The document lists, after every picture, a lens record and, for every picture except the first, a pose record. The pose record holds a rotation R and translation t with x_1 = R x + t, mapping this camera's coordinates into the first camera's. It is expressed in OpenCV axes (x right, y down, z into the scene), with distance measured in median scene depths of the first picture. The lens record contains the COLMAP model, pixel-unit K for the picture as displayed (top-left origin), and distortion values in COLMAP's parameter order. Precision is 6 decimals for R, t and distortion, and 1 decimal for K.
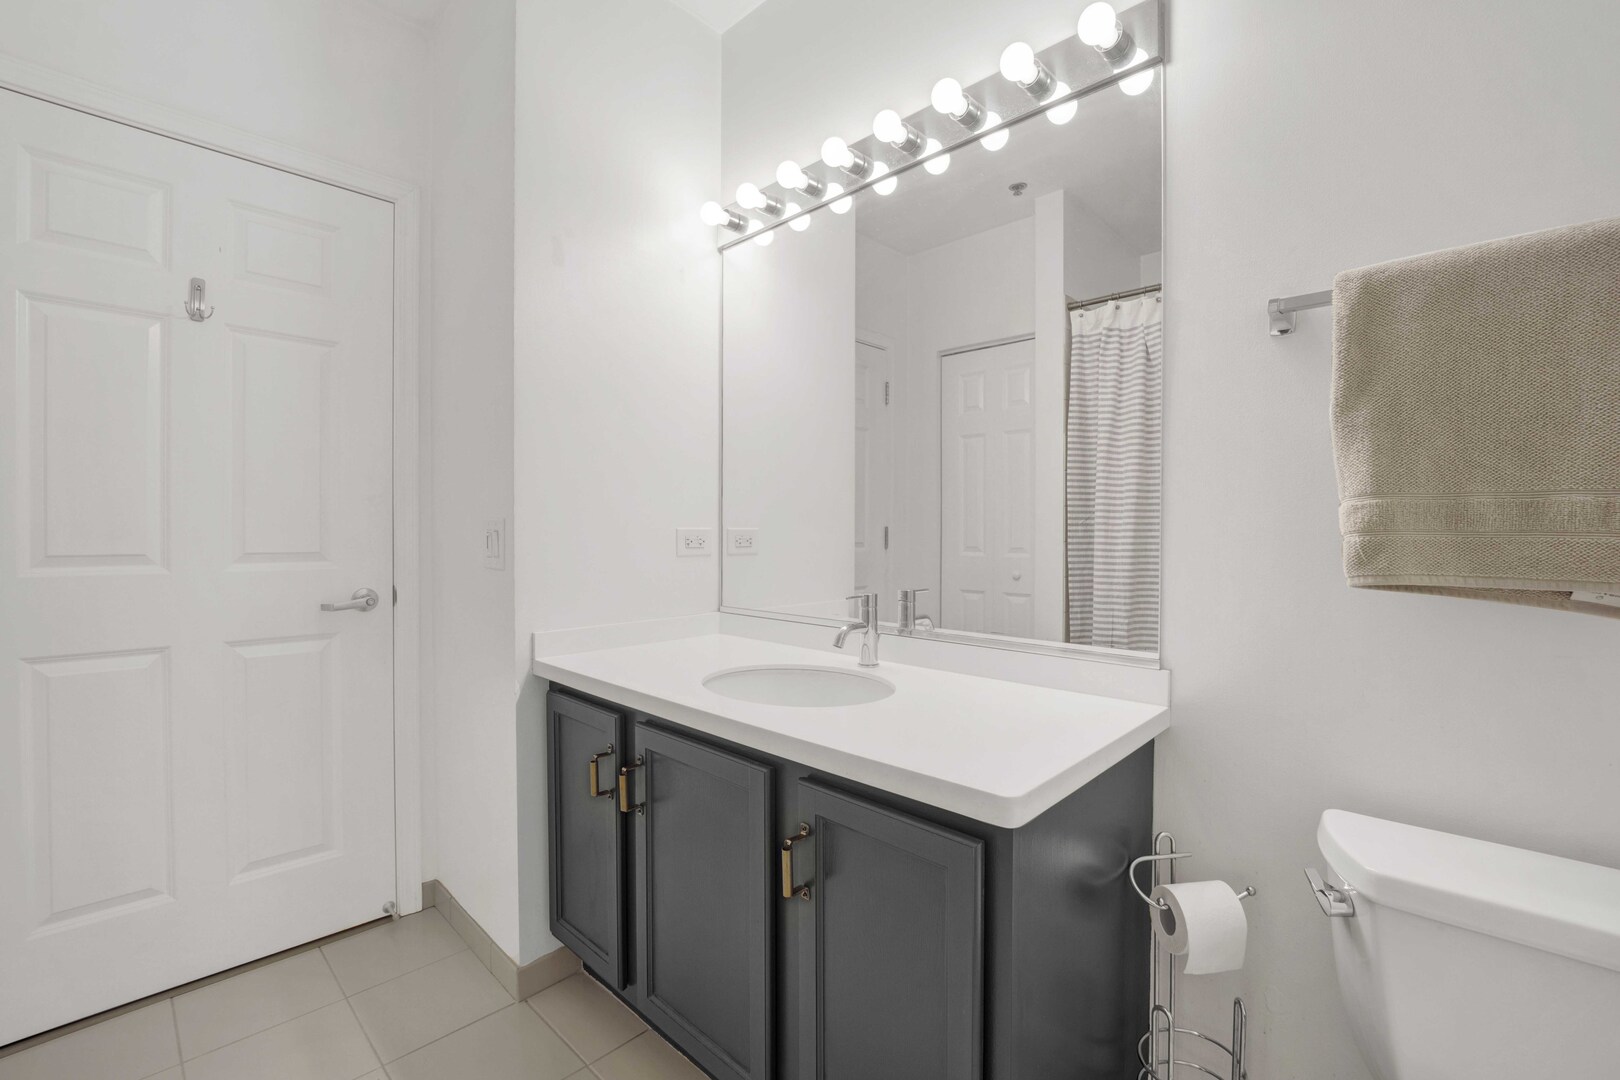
lens RADIAL K [[679.9, 0, 870.6], [0, 679.9, 529.6], [0, 0, 1]] dist [-0.017315, -0.000391]
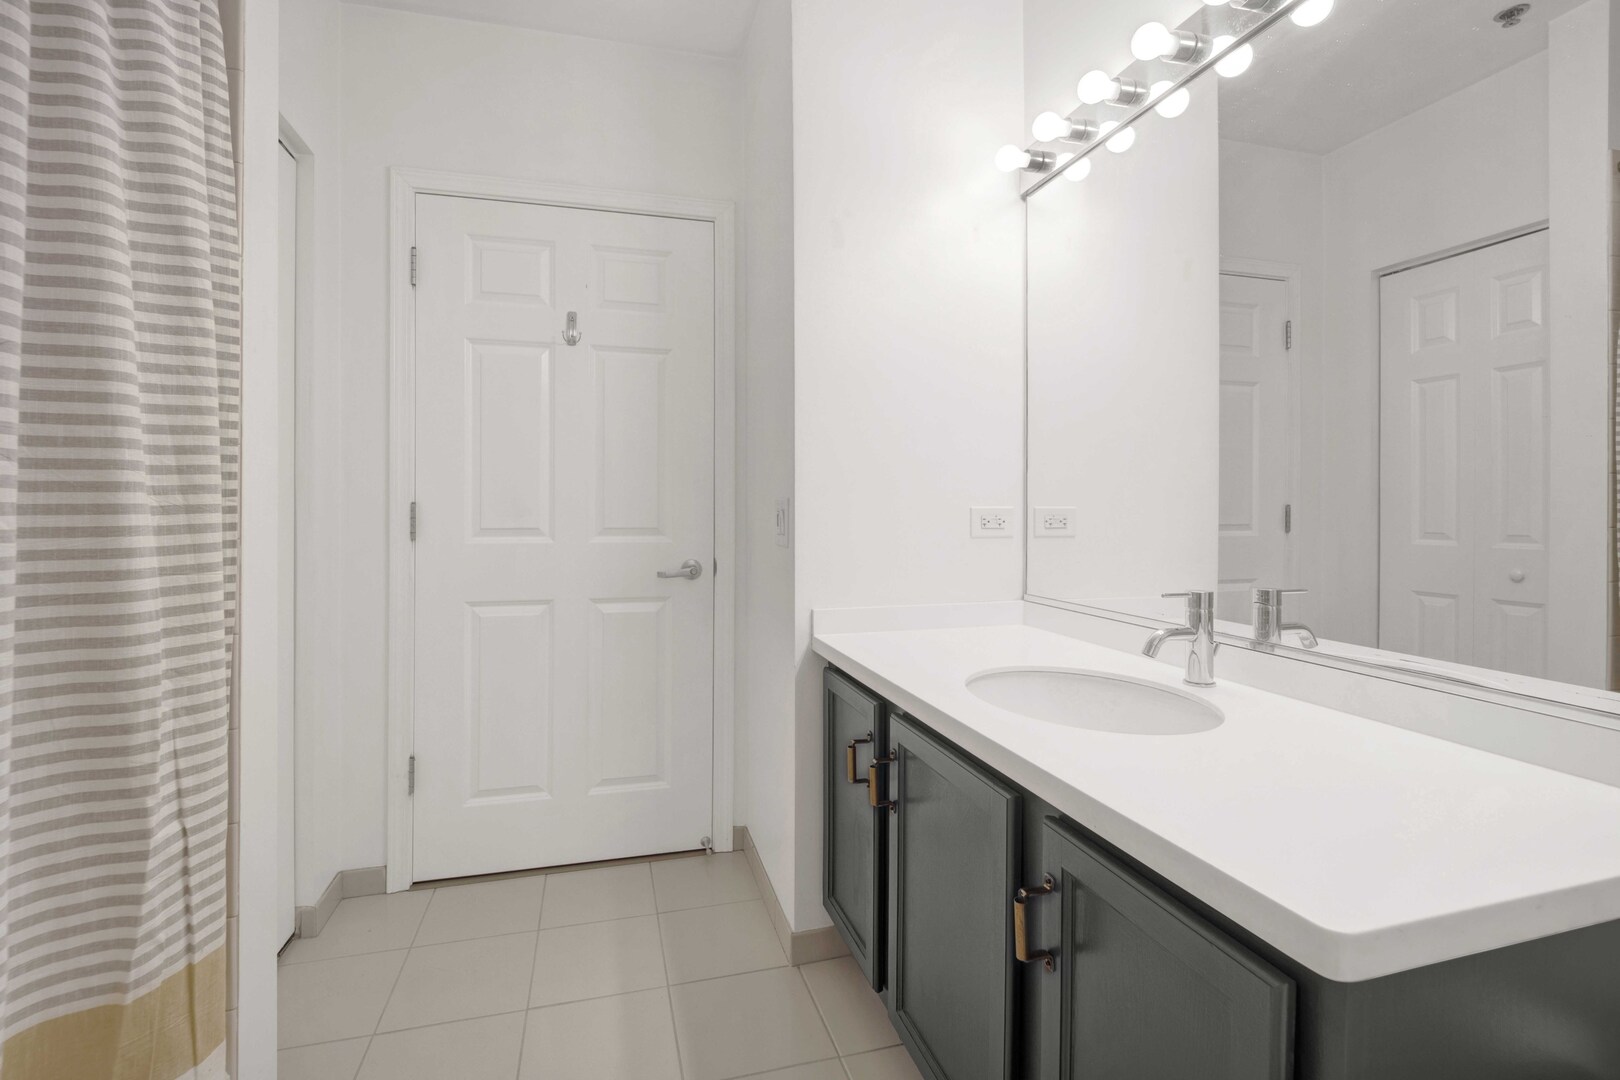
lens RADIAL K [[704.4, 0, 813.5], [0, 704.4, 508.0], [0, 0, 1]] dist [-0.013926, -0.000455]
pose [[0.830787, -0.002161, -0.556587, 0.096387], [0.001239, 0.999997, -0.002032, 0.001030], [0.556589, 0.000998, 0.830787, 0.112457]]
